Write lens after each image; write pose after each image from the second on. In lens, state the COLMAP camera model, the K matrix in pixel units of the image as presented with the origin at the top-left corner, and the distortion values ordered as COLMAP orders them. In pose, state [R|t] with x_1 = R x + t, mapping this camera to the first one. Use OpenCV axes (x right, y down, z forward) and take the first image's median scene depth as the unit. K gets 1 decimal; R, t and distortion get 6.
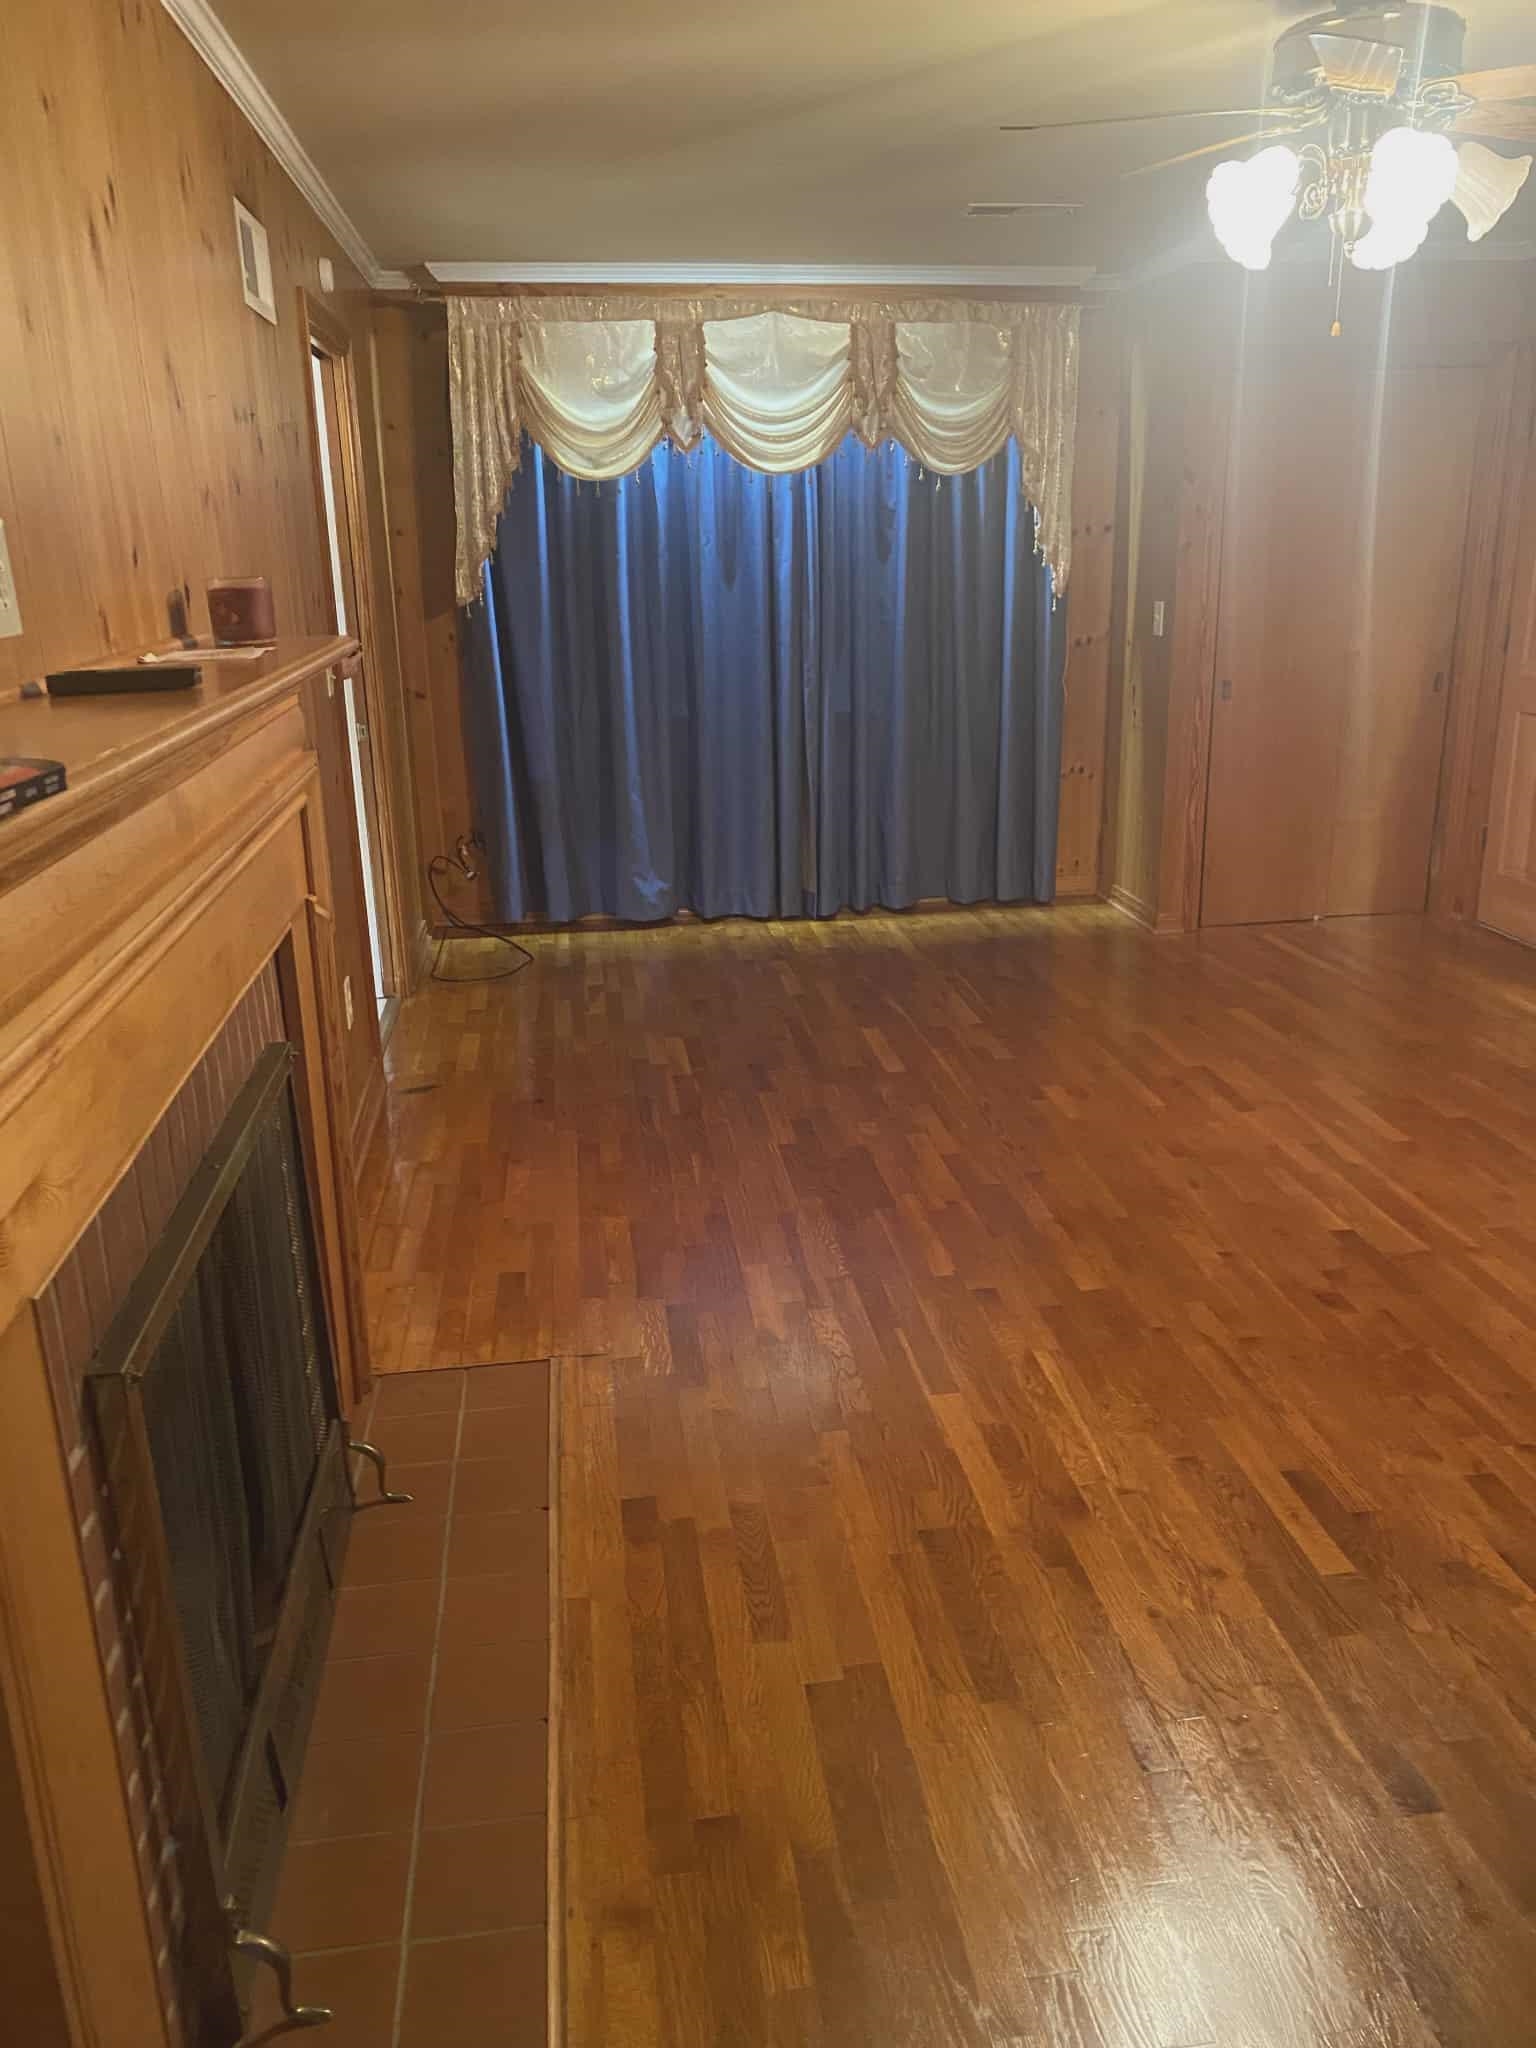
lens RADIAL K [[1526.9, 0, 768.0], [0, 1526.9, 1024.0], [0, 0, 1]] dist [0.058551, -0.064992]
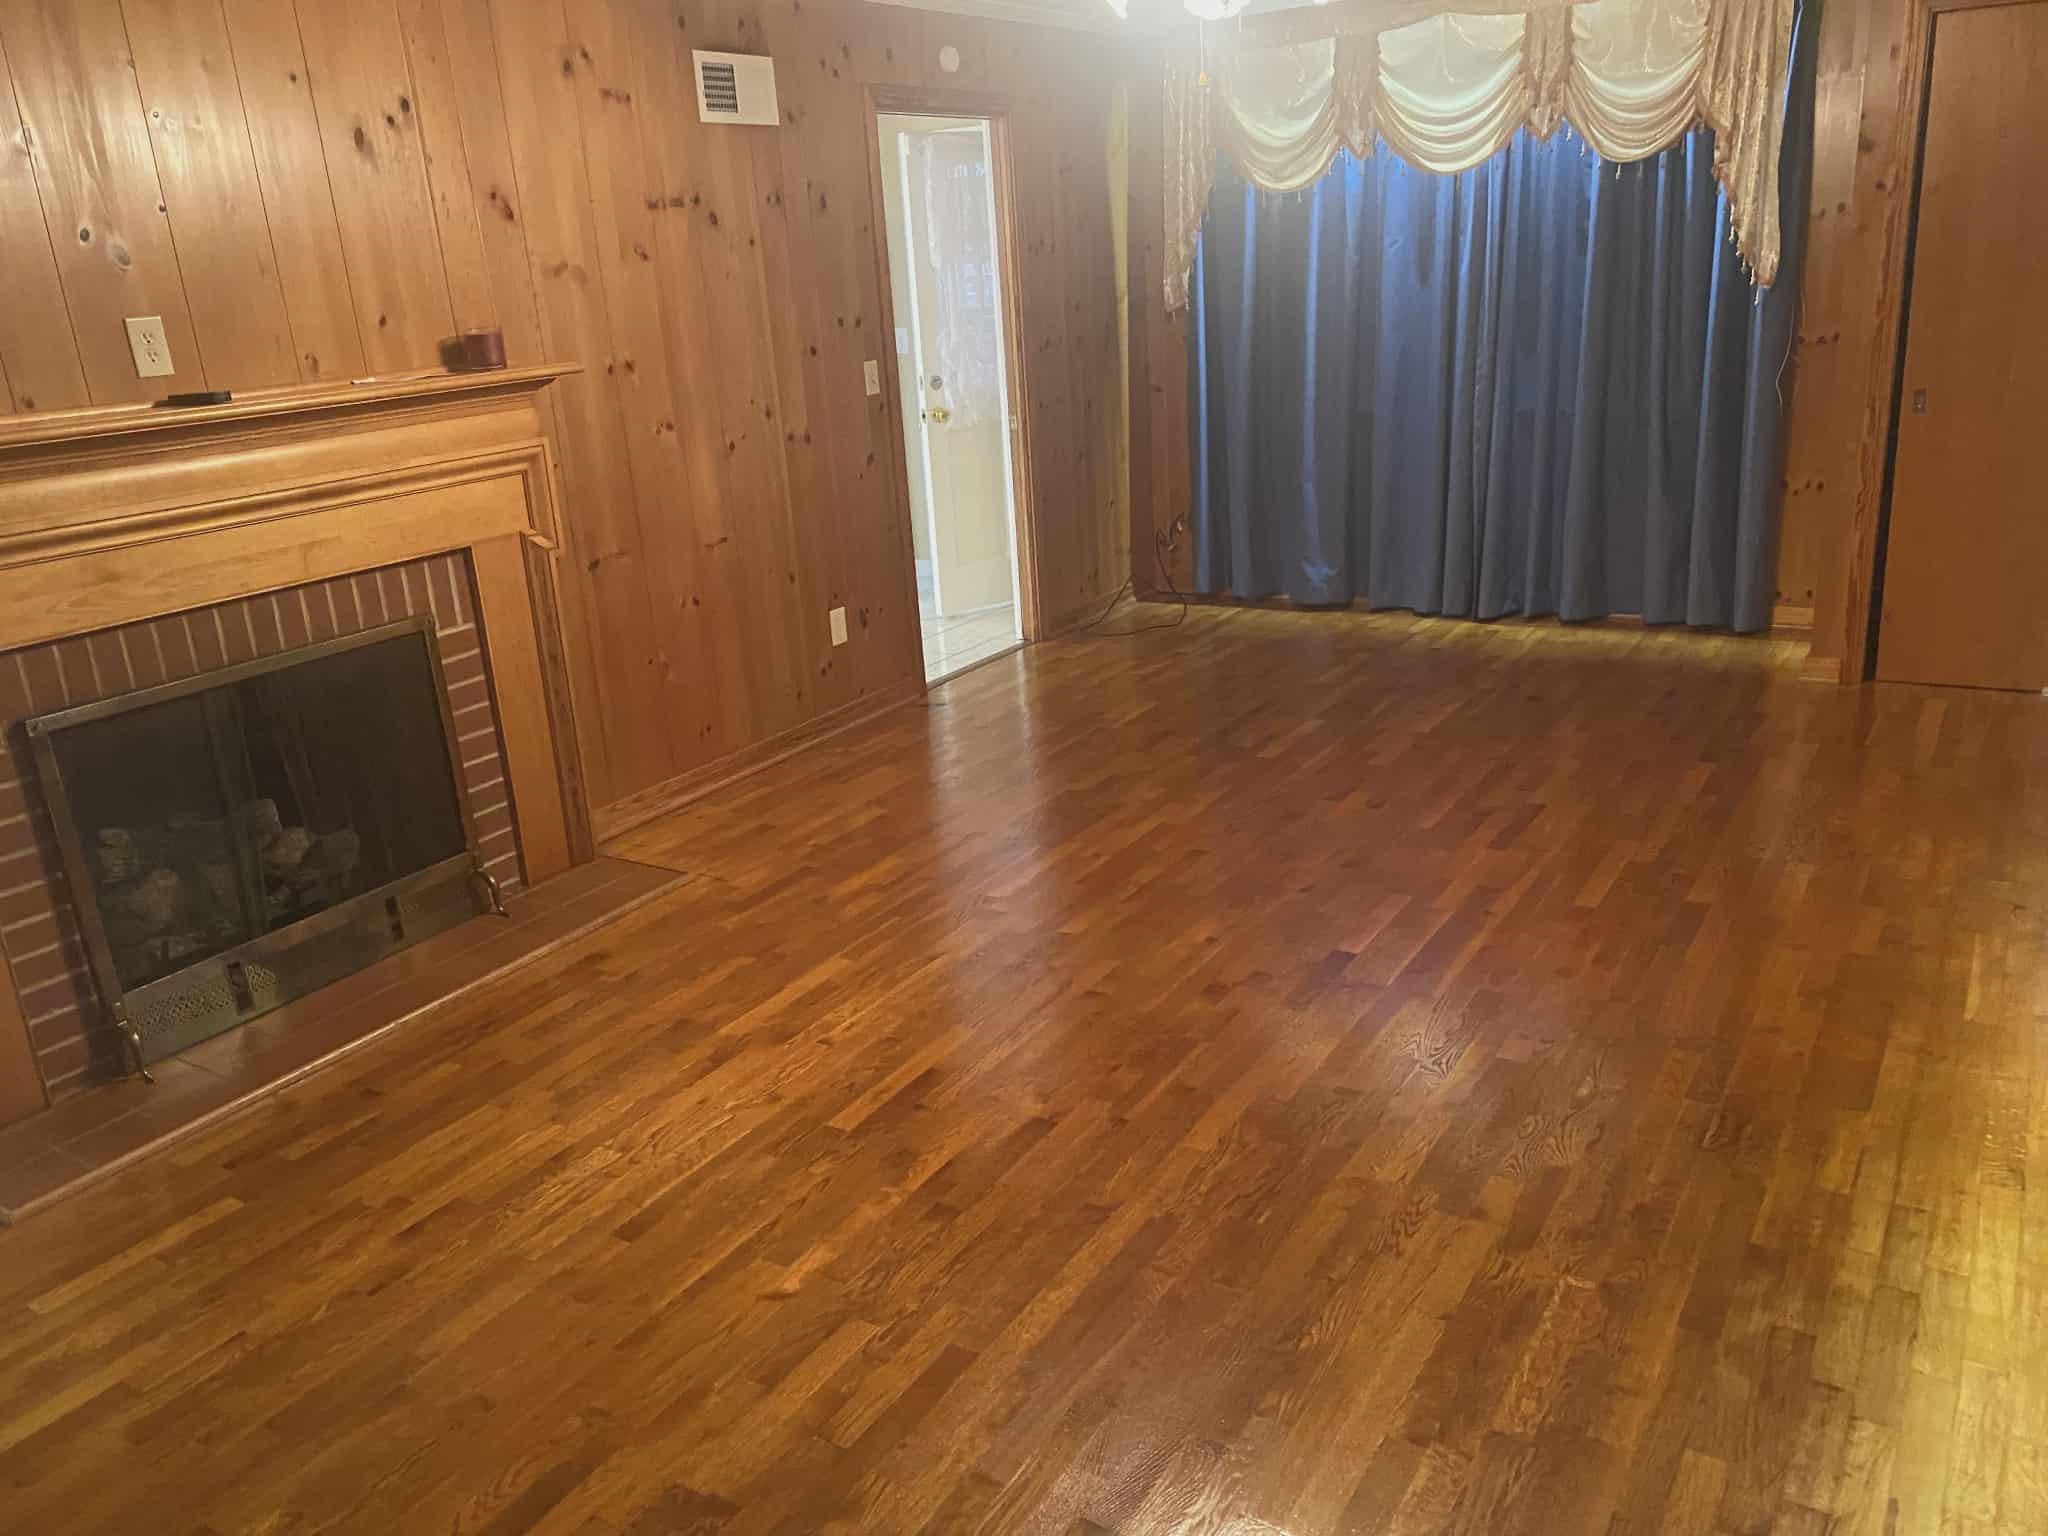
lens RADIAL K [[1526.9, 0, 1024.0], [0, 1526.9, 768.0], [0, 0, 1]] dist [0.058551, -0.064992]
pose [[0.760565, 0.177128, -0.624633, 0.510829], [-0.147604, 0.984047, 0.099323, -0.034513], [0.632261, 0.016656, 0.774577, 0.048509]]
